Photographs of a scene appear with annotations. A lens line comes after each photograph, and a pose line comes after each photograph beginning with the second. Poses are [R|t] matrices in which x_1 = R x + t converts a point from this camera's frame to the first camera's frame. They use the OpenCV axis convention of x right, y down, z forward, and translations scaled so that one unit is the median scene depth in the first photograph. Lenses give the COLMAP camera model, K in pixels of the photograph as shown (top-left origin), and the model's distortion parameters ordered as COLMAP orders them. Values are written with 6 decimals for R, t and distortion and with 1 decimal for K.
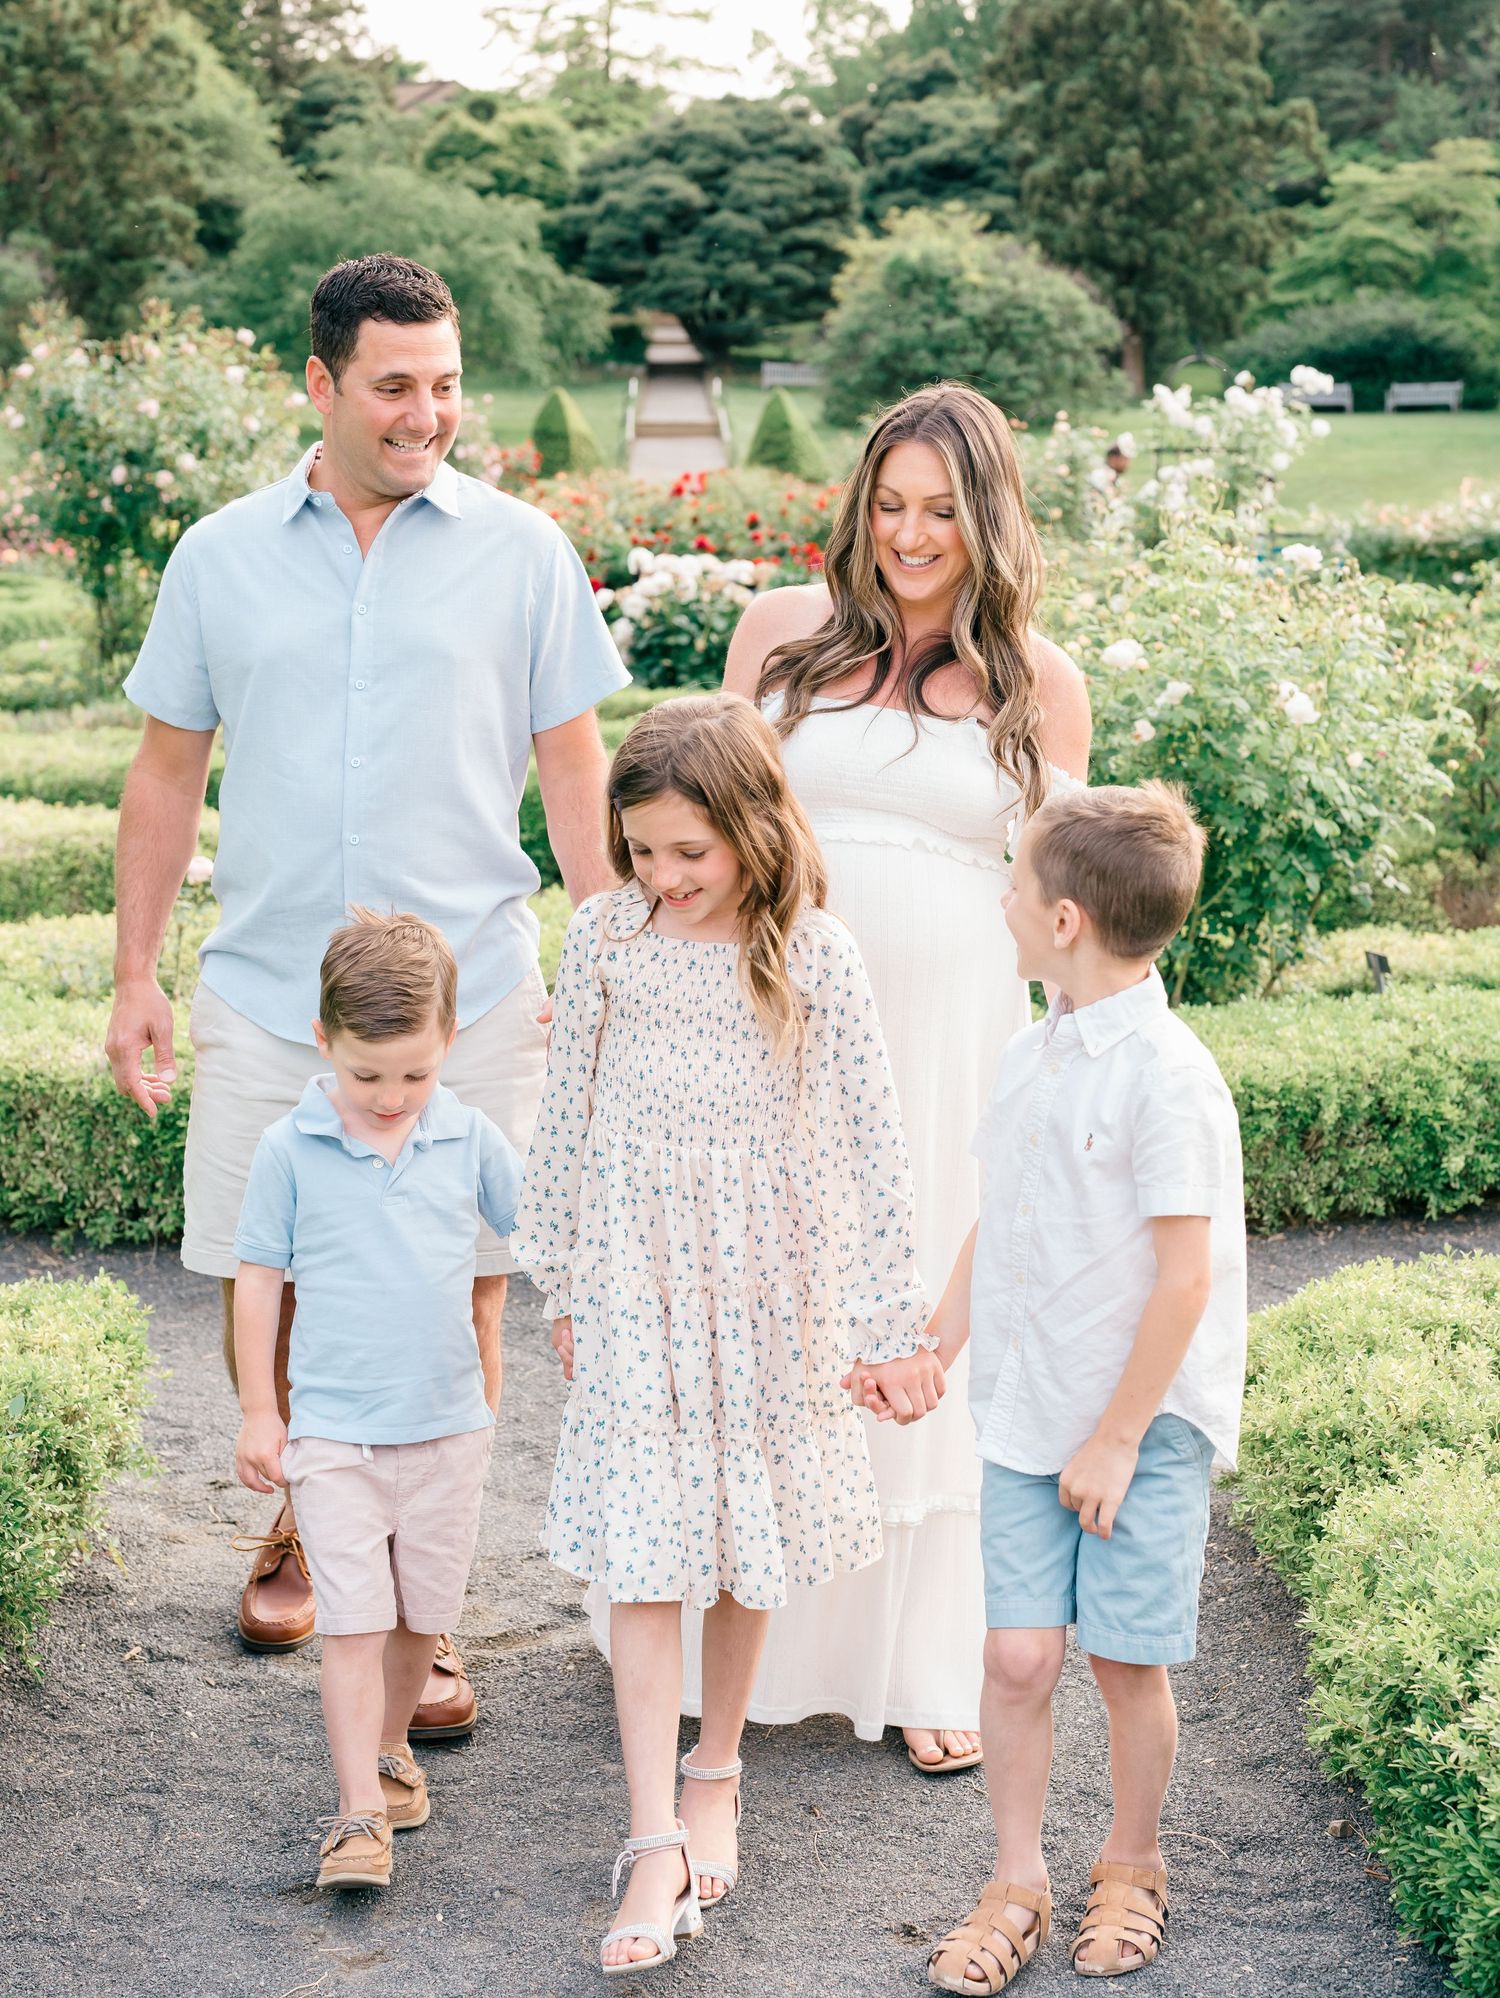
lens RADIAL K [[3052.1, 0, 755.0], [0, 3052.1, 934.5], [0, 0, 1]] dist [-0.003143, 0.000000]
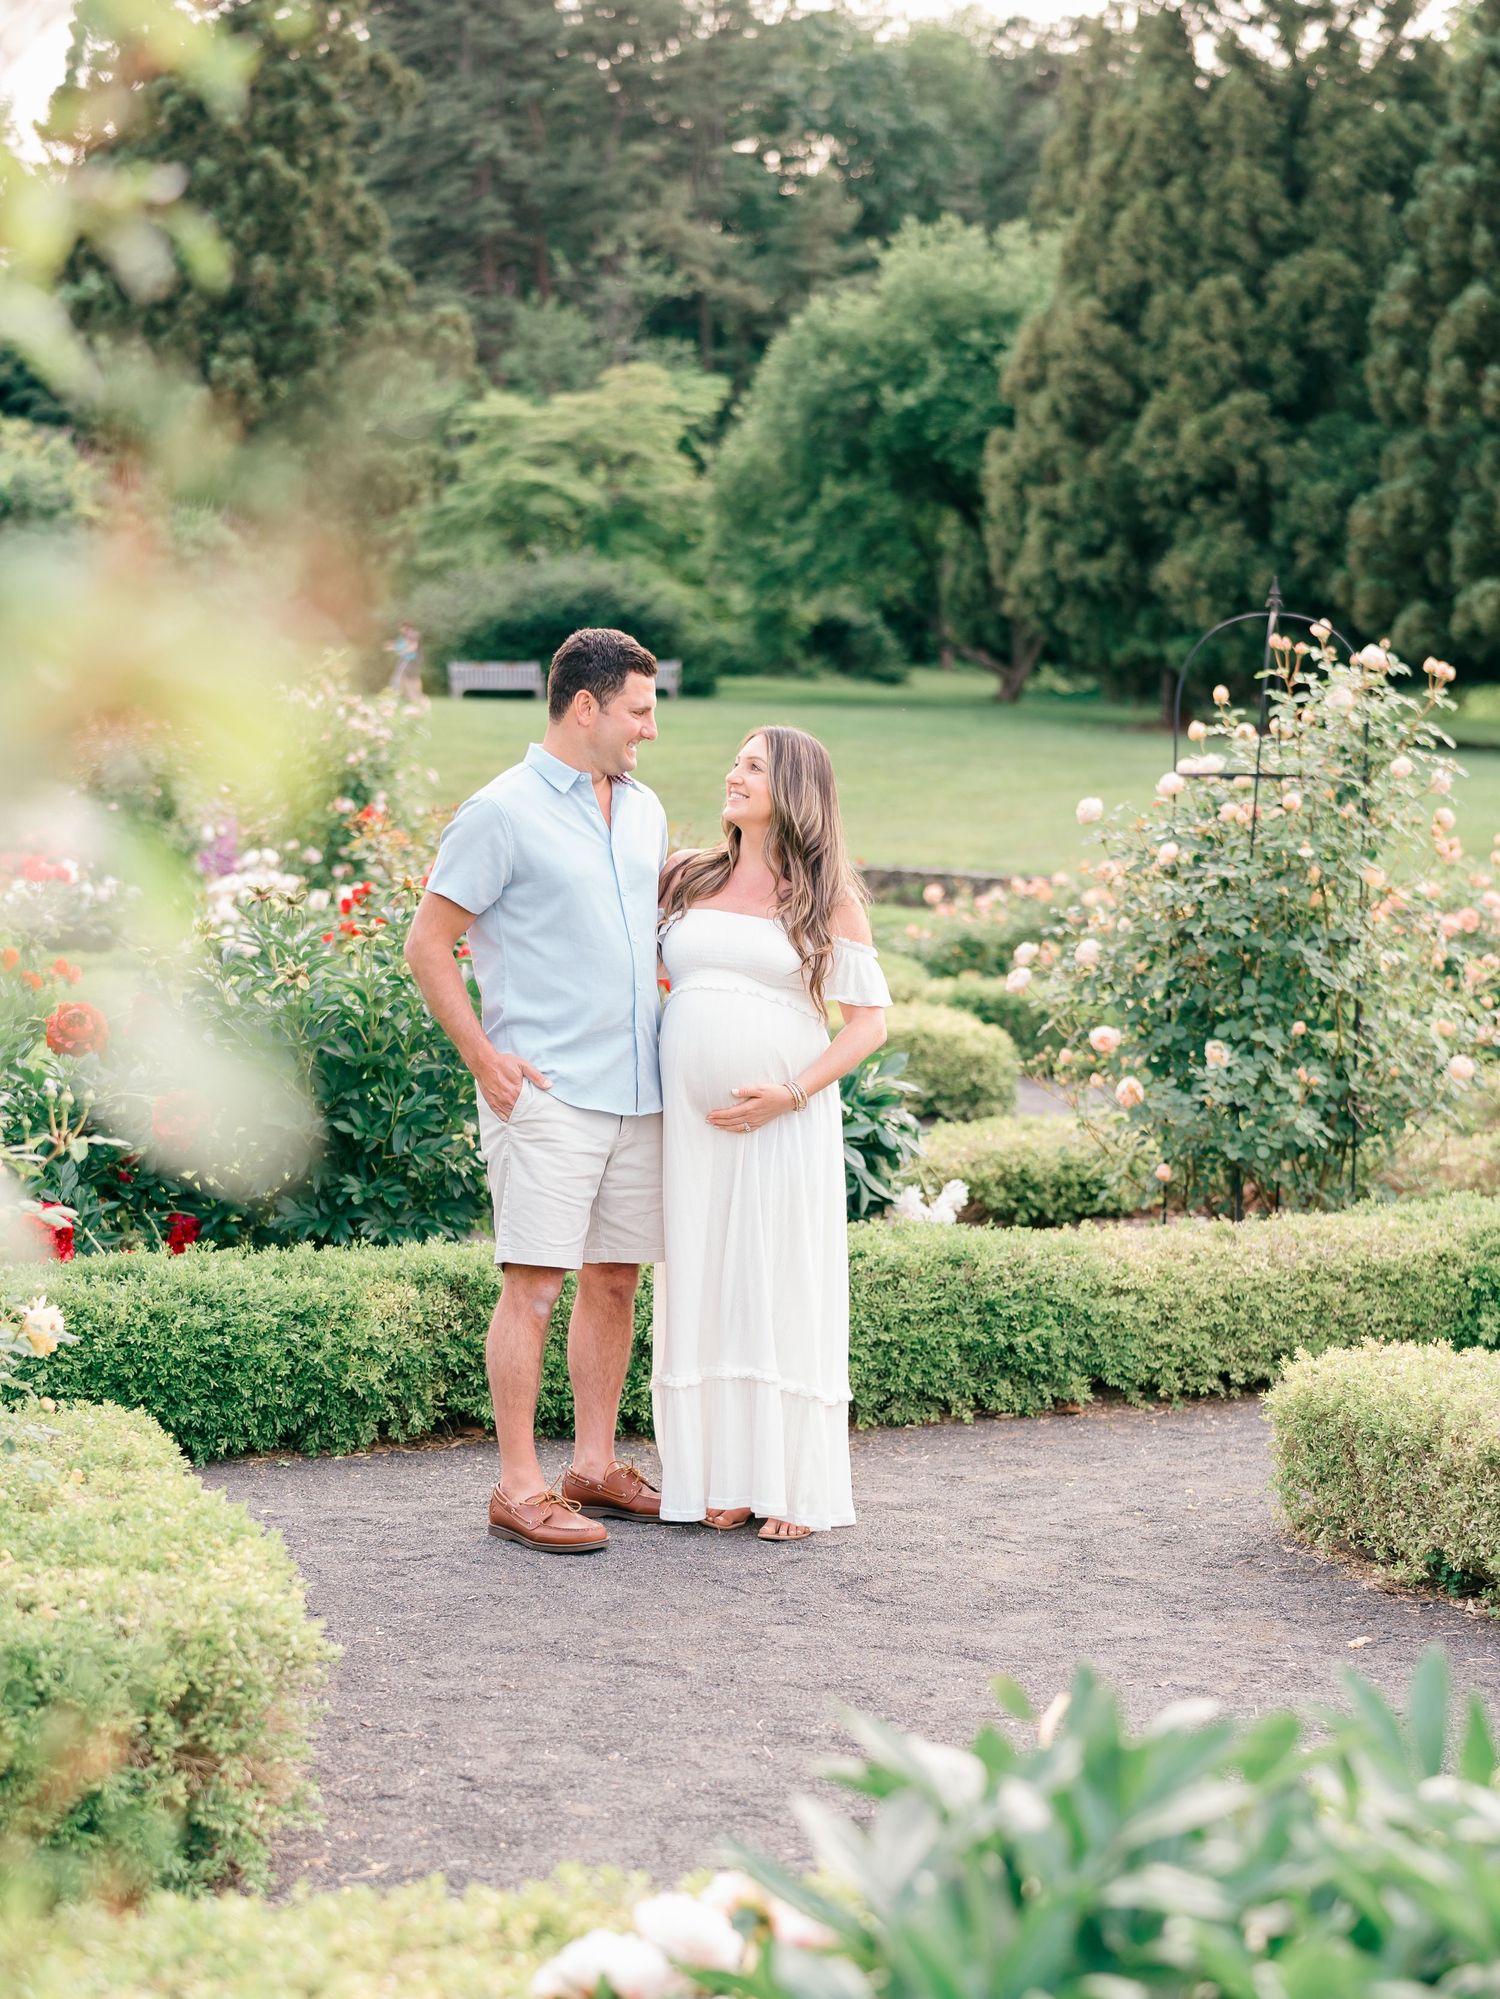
lens RADIAL K [[3500.9, 0, 759.0], [0, 3500.9, 1040.4], [0, 0, 1]] dist [0.037528, 0.000000]
pose [[0.952190, -0.028285, 0.304196, -0.025019], [0.051195, 0.996398, -0.067603, -0.020684], [-0.301188, 0.079944, 0.950208, 0.136707]]
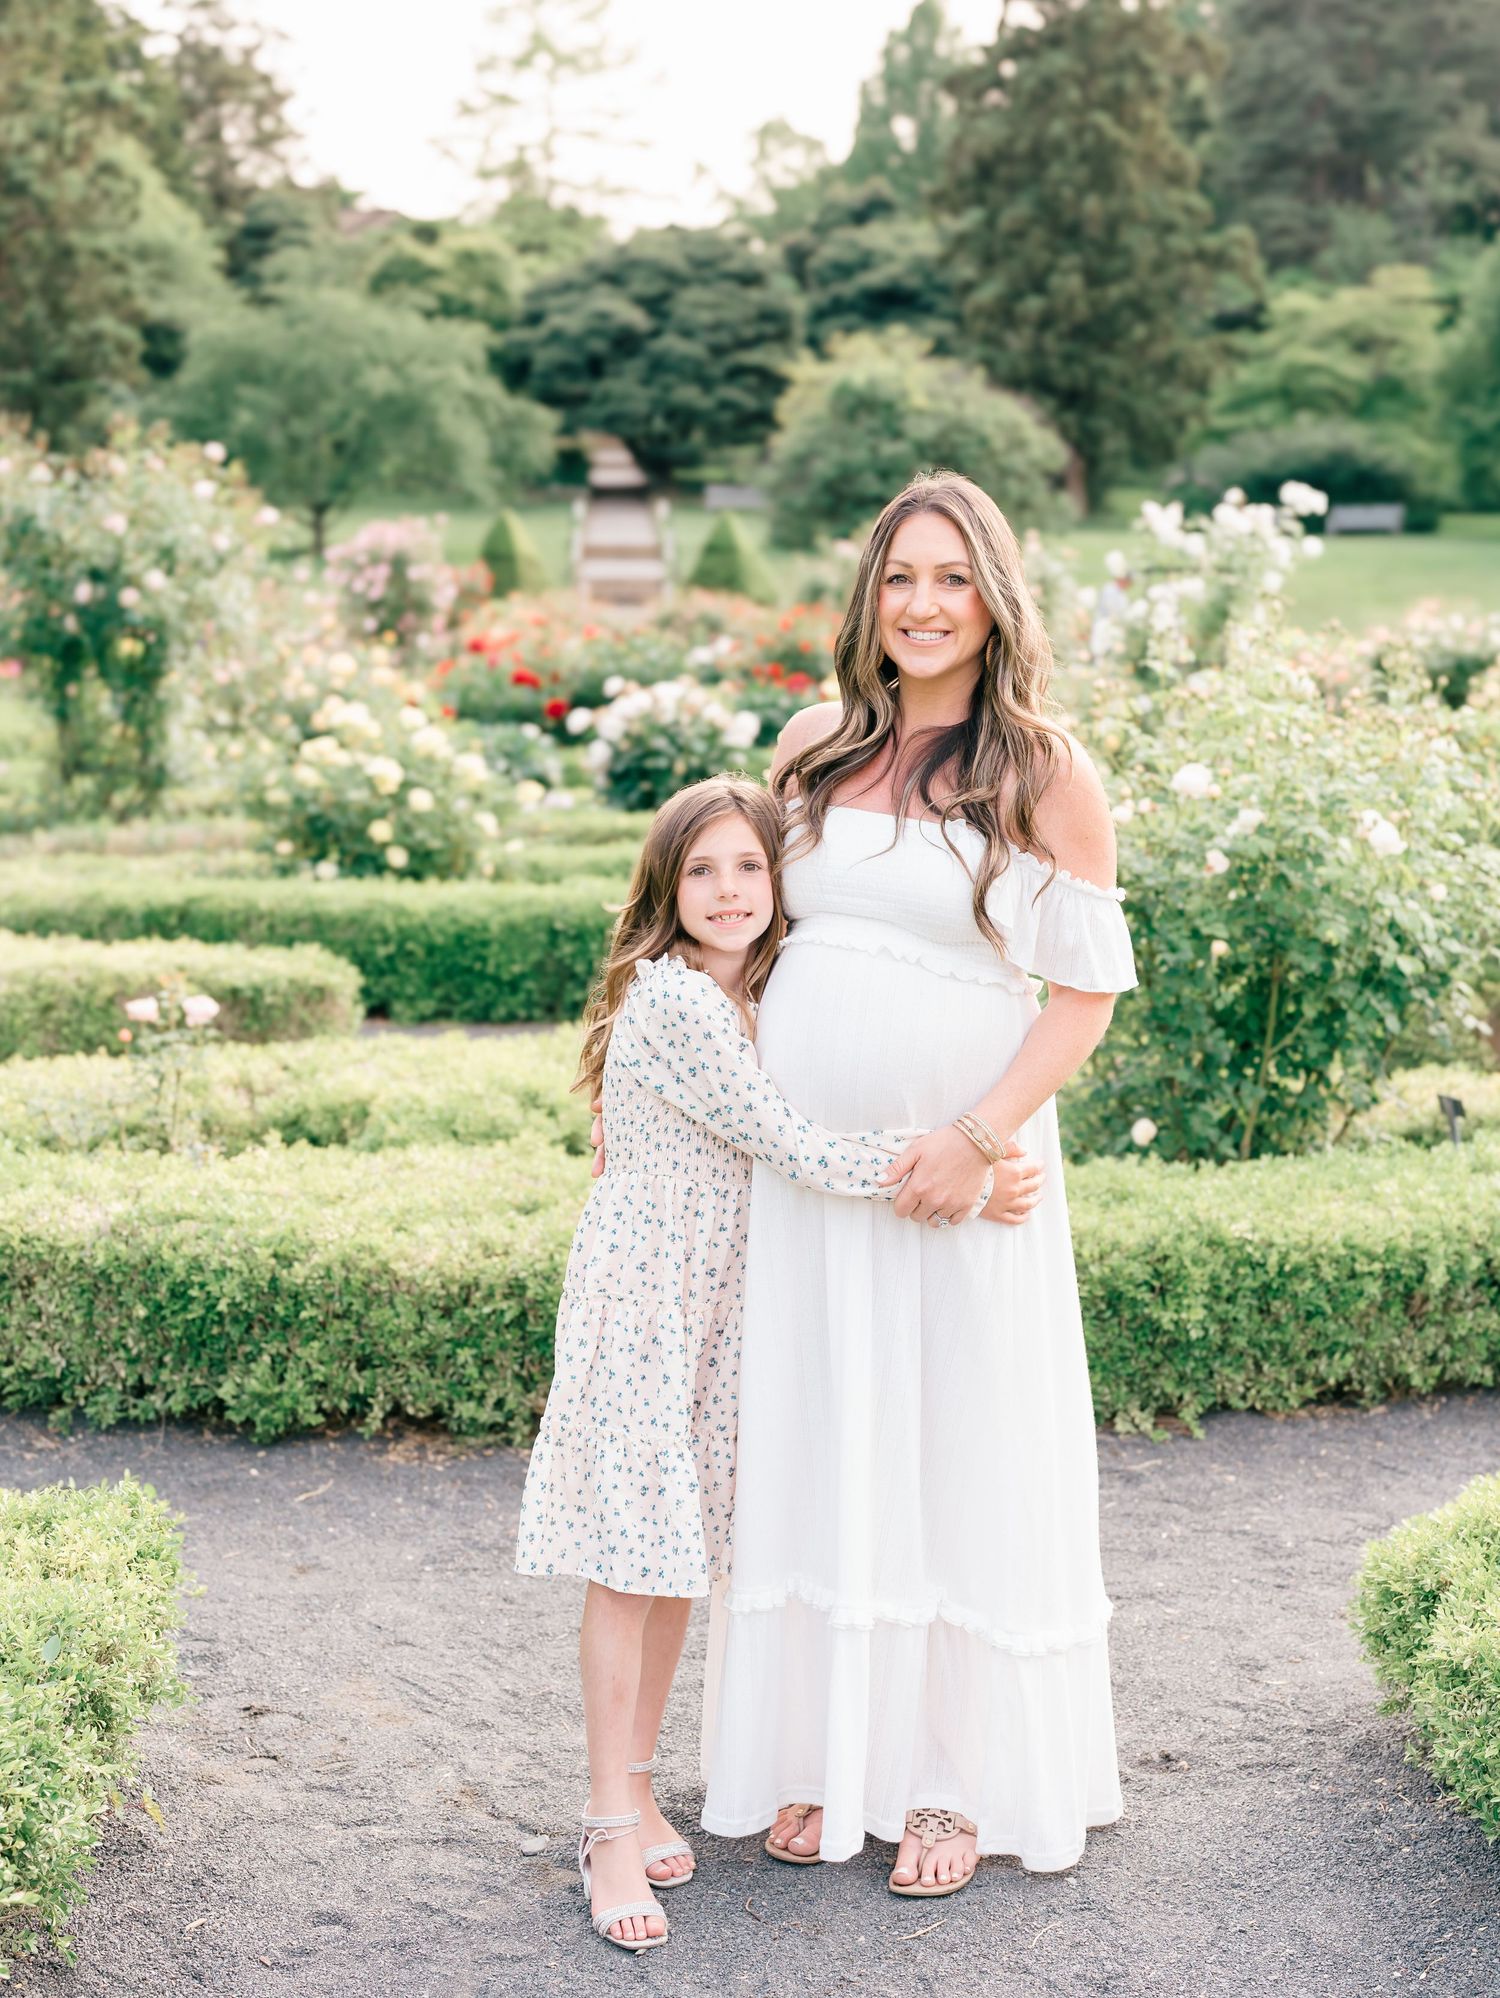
lens RADIAL K [[3052.1, 0, 755.1], [0, 3052.1, 939.3], [0, 0, 1]] dist [-0.003143, 0.000000]
pose [[0.999792, -0.000872, 0.020356, -0.002192], [0.001643, 0.999280, -0.037913, -0.000515], [-0.020309, 0.037938, 0.999074, 0.004517]]
